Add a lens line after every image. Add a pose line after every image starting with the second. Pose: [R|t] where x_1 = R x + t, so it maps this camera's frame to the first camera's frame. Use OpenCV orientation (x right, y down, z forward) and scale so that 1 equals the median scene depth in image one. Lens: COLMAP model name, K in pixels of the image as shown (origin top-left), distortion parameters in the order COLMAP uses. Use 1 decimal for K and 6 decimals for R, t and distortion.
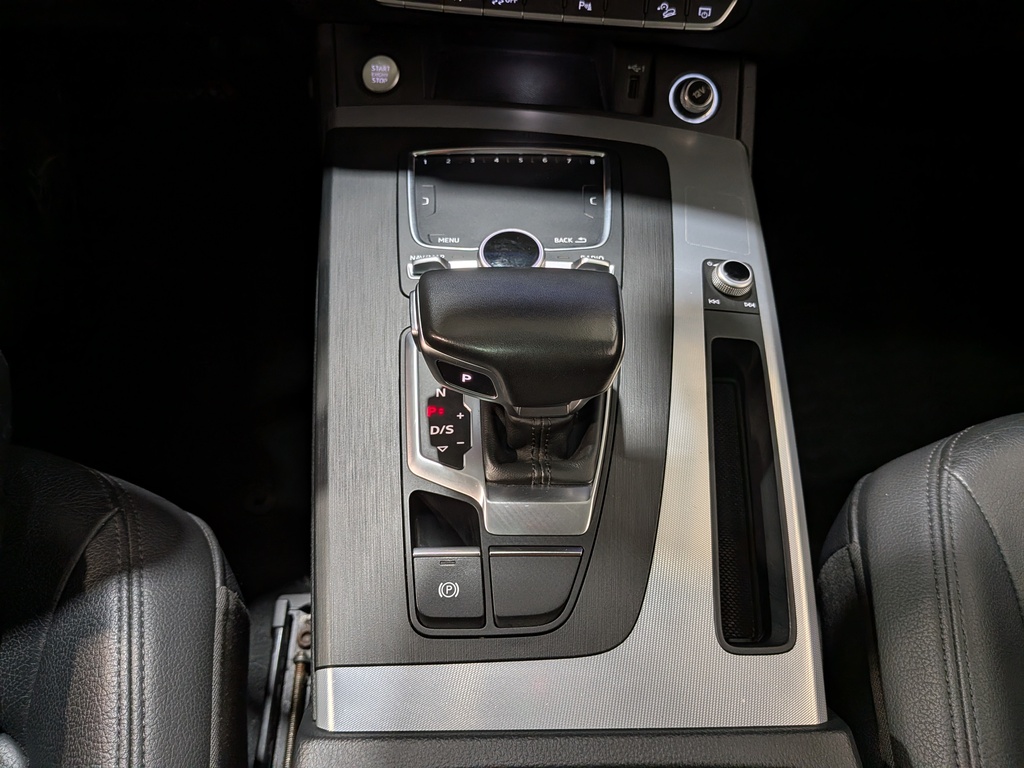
lens RADIAL K [[741.4, 0, 507.6], [0, 741.4, 383.5], [0, 0, 1]] dist [0.076740, -0.173244]
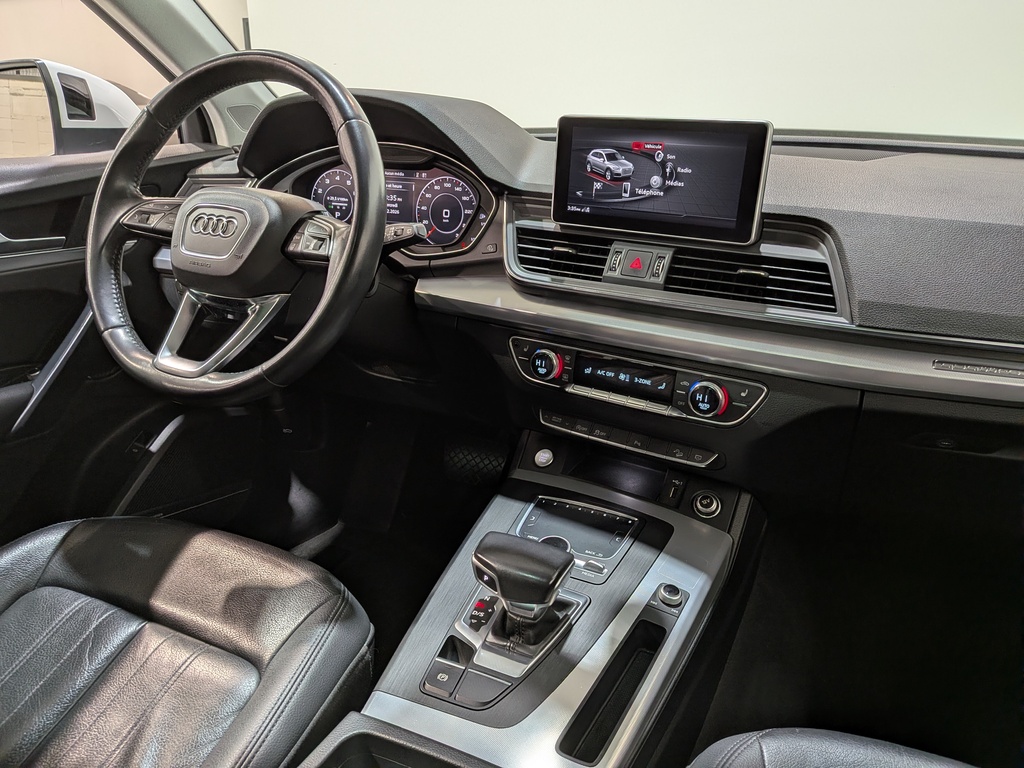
lens RADIAL K [[715.3, 0, 512.0], [0, 715.3, 384.0], [0, 0, 1]] dist [0.089273, -0.149539]
pose [[0.895575, 0.140461, -0.422157, 0.579542], [-0.334508, 0.838188, -0.430750, 0.280486], [0.293344, 0.526984, 0.797645, -0.671816]]
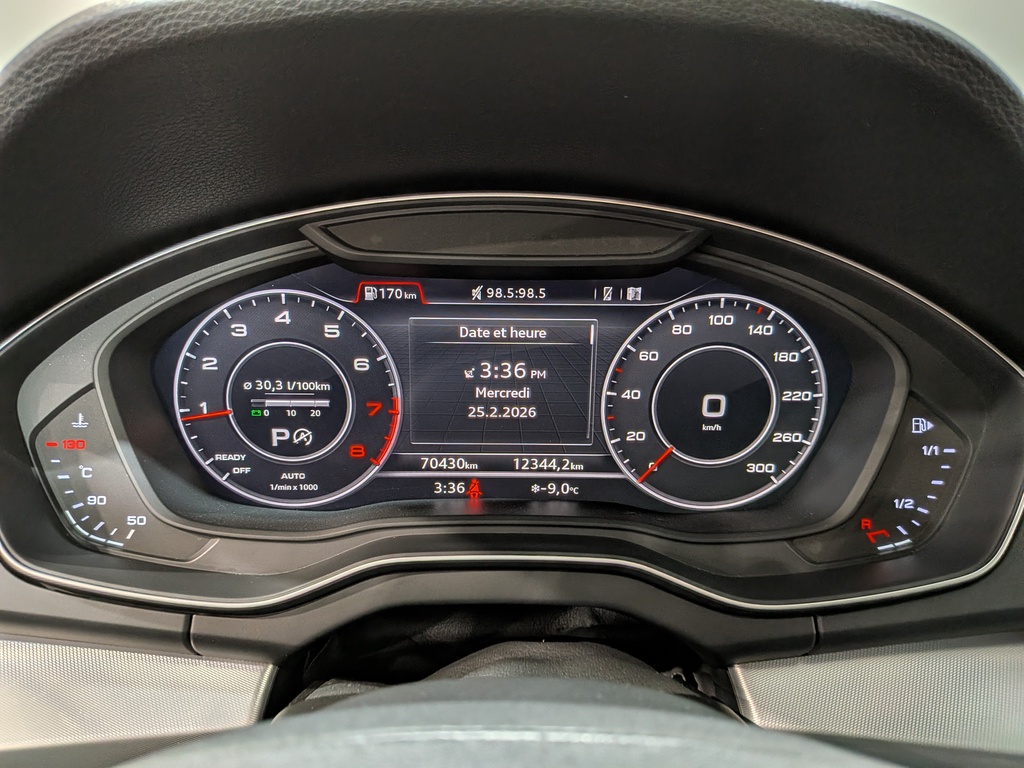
lens RADIAL K [[715.3, 0, 512.0], [0, 715.3, 384.0], [0, 0, 1]] dist [0.089273, -0.149539]
pose [[0.999672, -0.012513, -0.022353, -0.803257], [-0.000475, 0.863380, -0.504554, -0.722904], [0.025613, 0.504399, 0.863091, 0.150118]]
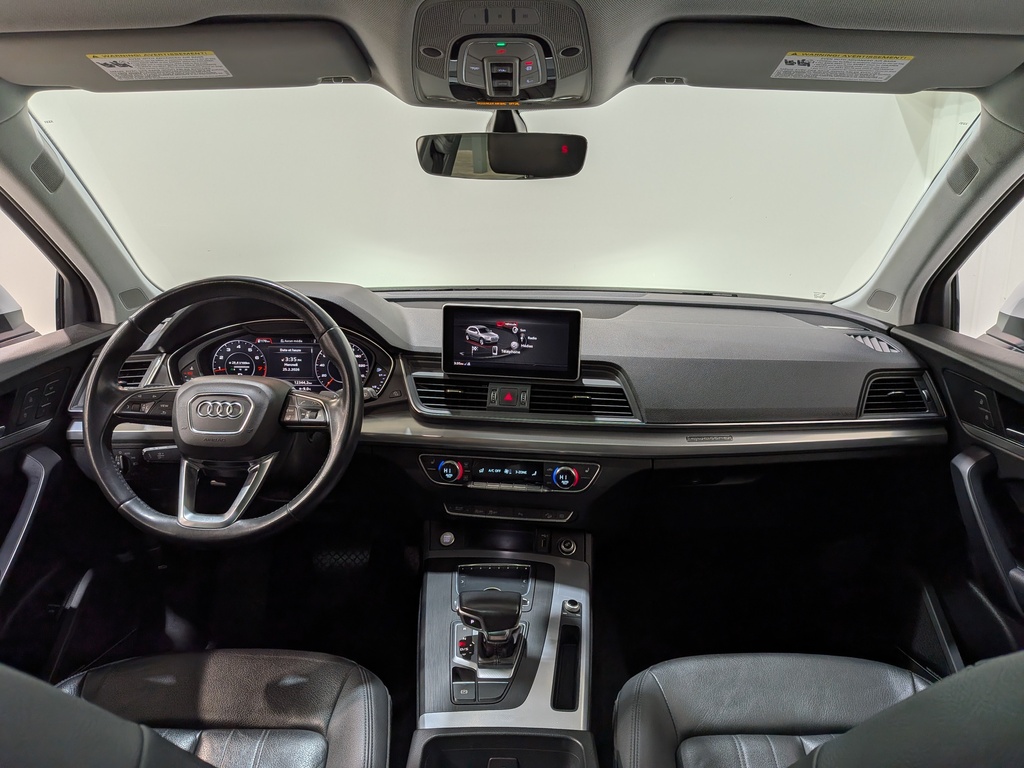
lens RADIAL K [[715.3, 0, 512.0], [0, 715.3, 384.0], [0, 0, 1]] dist [0.089273, -0.149539]
pose [[0.999329, -0.014995, -0.033424, 0.169855], [-0.007558, 0.808376, -0.588618, 0.719352], [0.035845, 0.588475, 0.807720, -1.538769]]
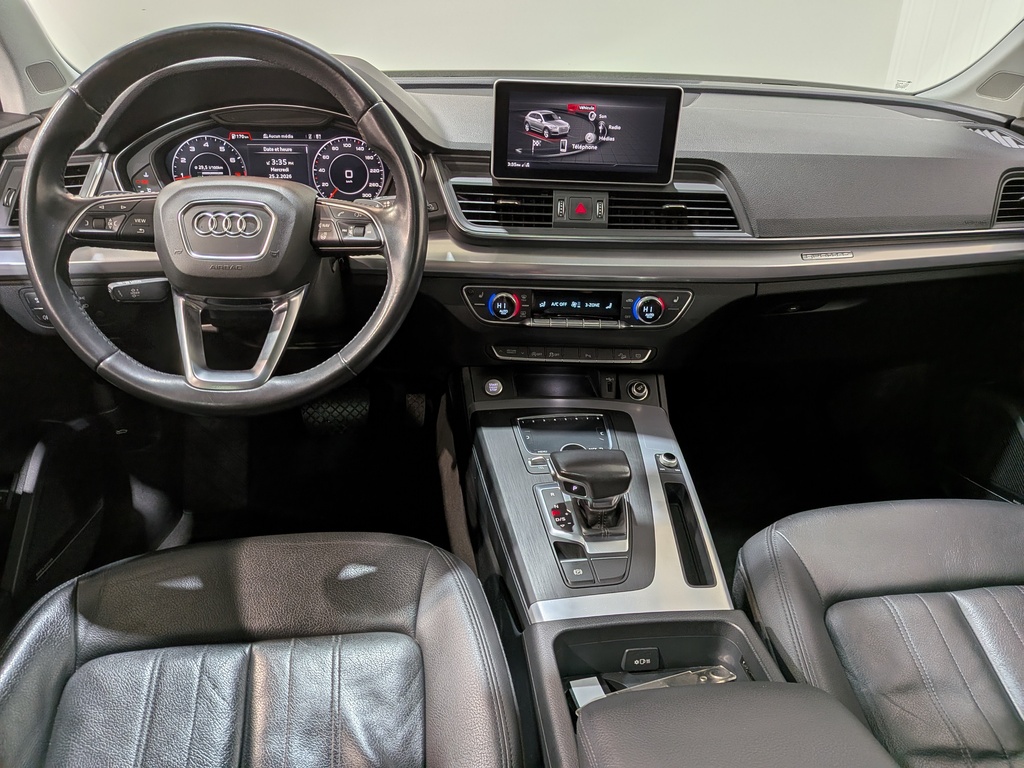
lens RADIAL K [[714.7, 0, 500.2], [0, 714.7, 377.8], [0, 0, 1]] dist [0.082948, -0.127920]
pose [[0.996152, -0.047330, 0.073761, -0.348925], [0.072765, 0.915755, -0.395093, 0.440470], [-0.048847, 0.398940, 0.915675, -1.049886]]
